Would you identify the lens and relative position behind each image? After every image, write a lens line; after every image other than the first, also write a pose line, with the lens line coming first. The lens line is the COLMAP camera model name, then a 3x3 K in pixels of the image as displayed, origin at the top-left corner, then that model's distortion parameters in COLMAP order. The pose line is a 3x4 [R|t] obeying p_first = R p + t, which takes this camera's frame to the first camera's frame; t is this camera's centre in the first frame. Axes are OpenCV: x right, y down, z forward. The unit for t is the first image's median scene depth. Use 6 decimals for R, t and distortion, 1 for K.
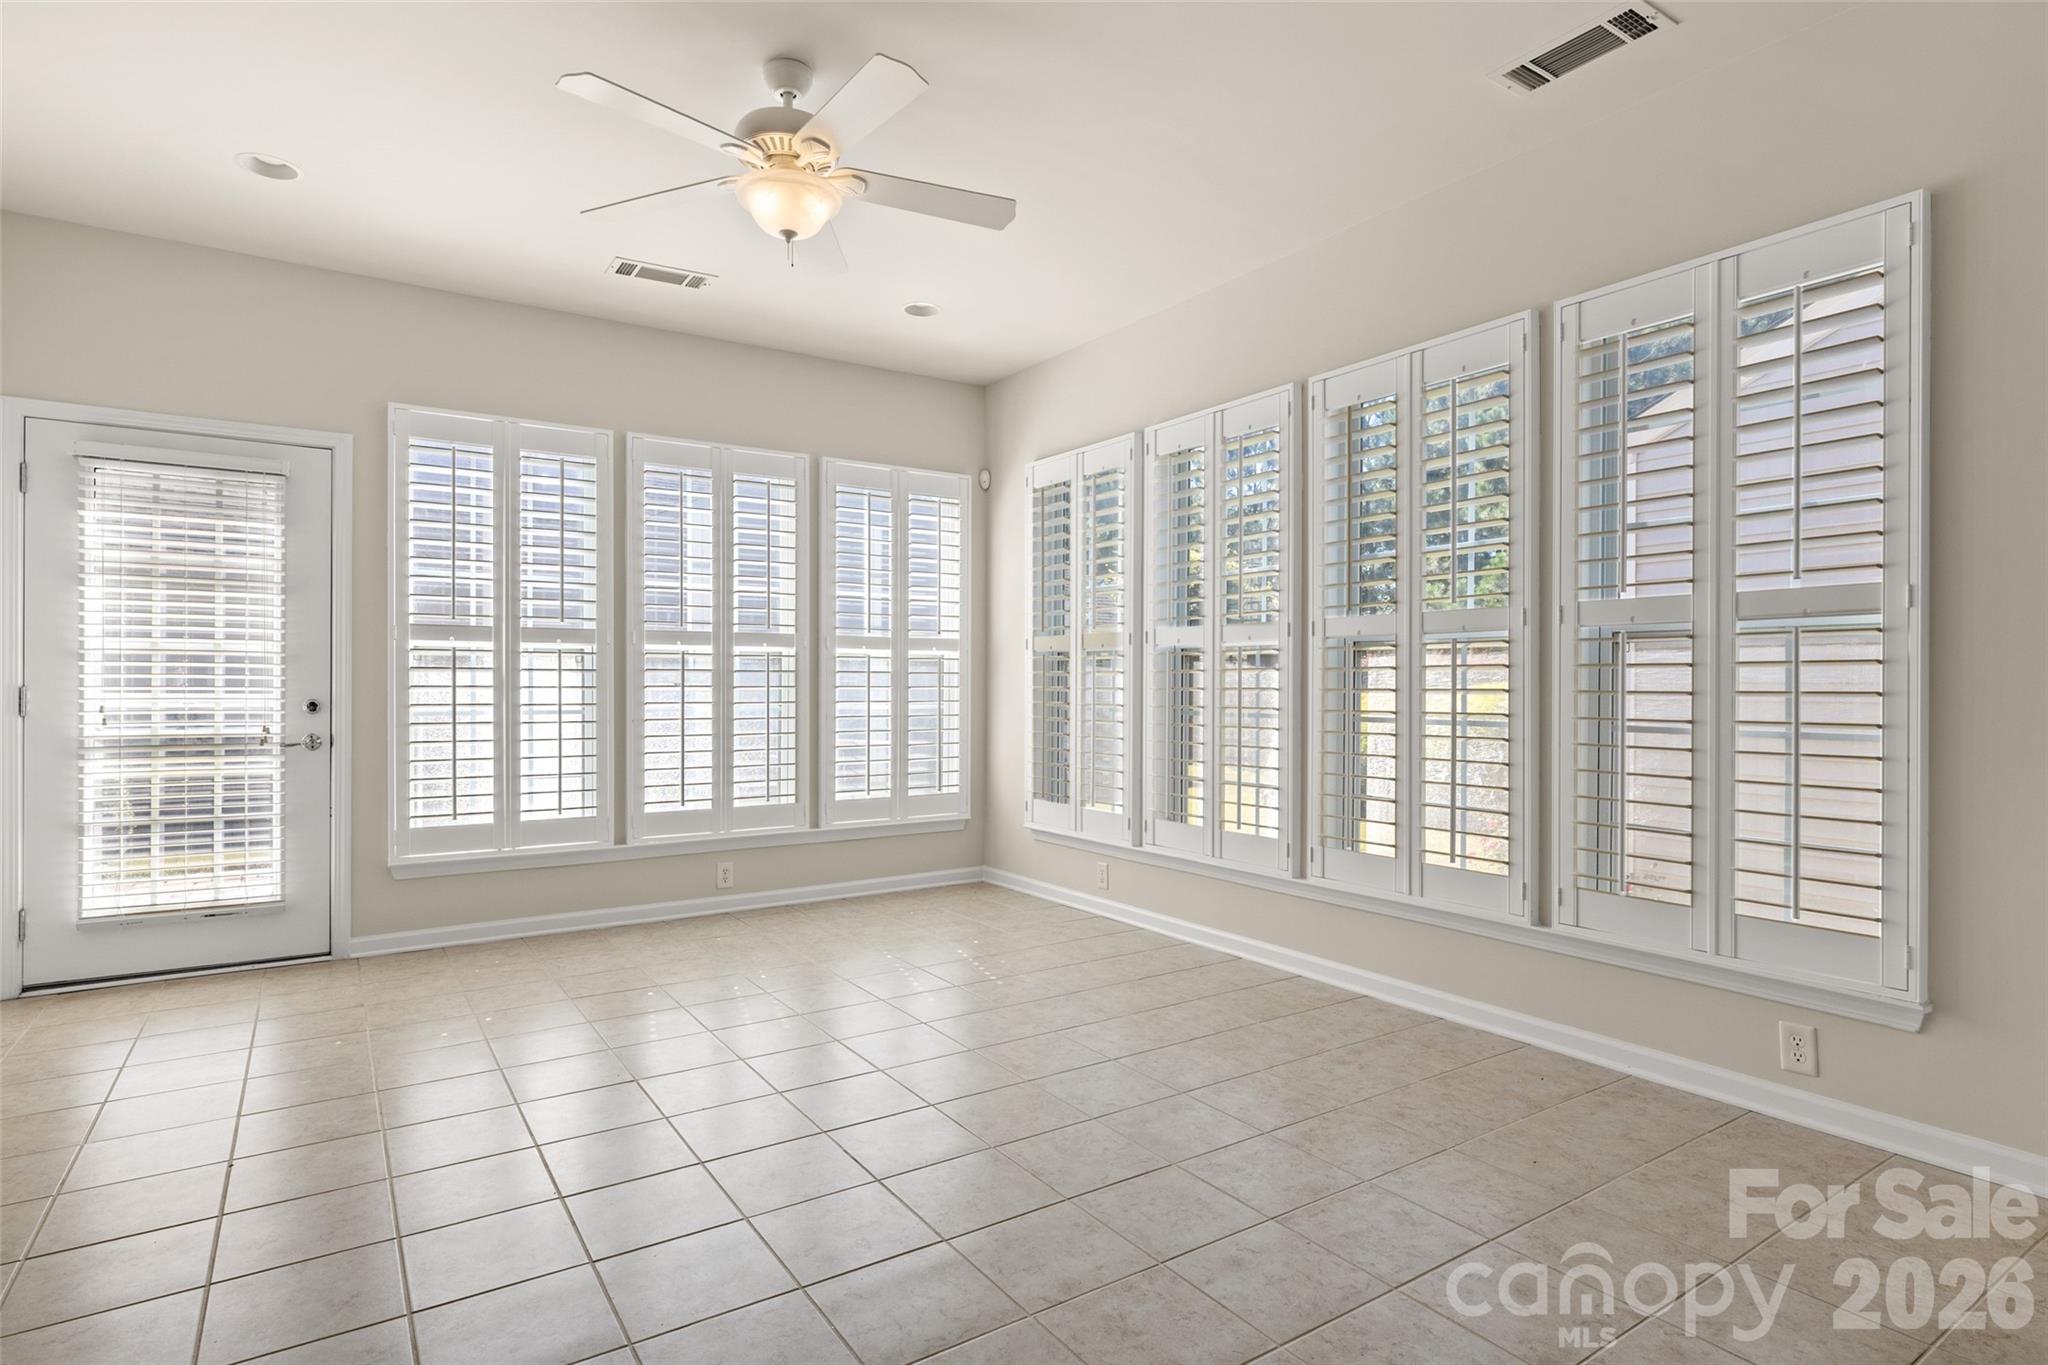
lens RADIAL K [[1092.4, 0, 1032.4], [0, 1092.4, 704.8], [0, 0, 1]] dist [0.003096, 0.000982]
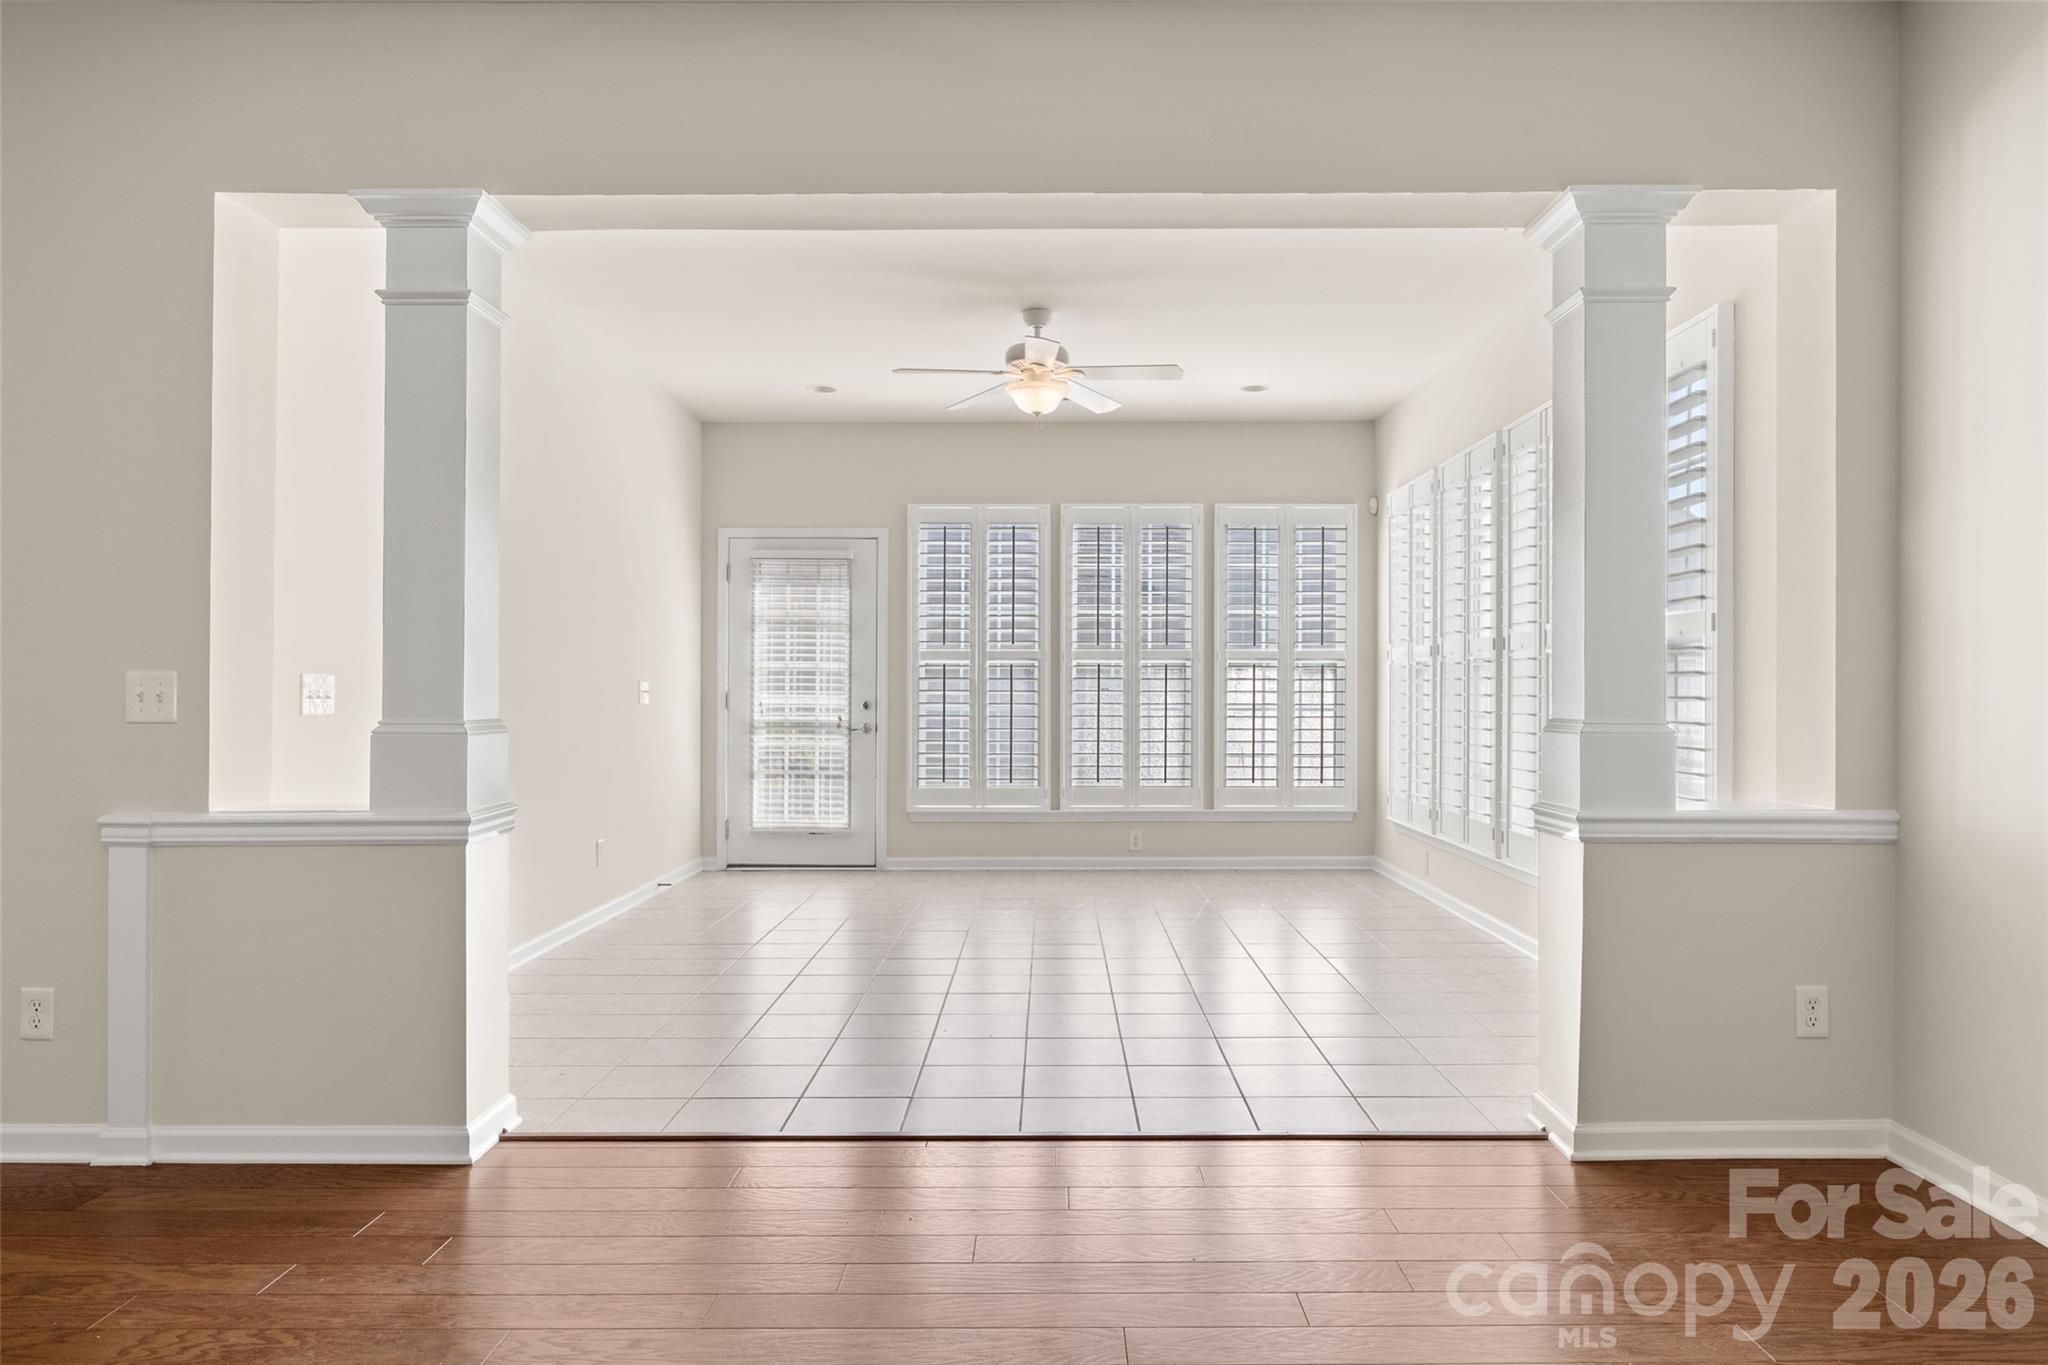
lens RADIAL K [[1316.3, 0, 1024.0], [0, 1316.3, 682.5], [0, 0, 1]] dist [0.000255, 0.000233]
pose [[0.827368, -0.003688, -0.561648, 0.599630], [-0.012064, 0.999631, -0.024335, 0.014493], [0.561530, 0.026909, 0.827019, -0.434248]]
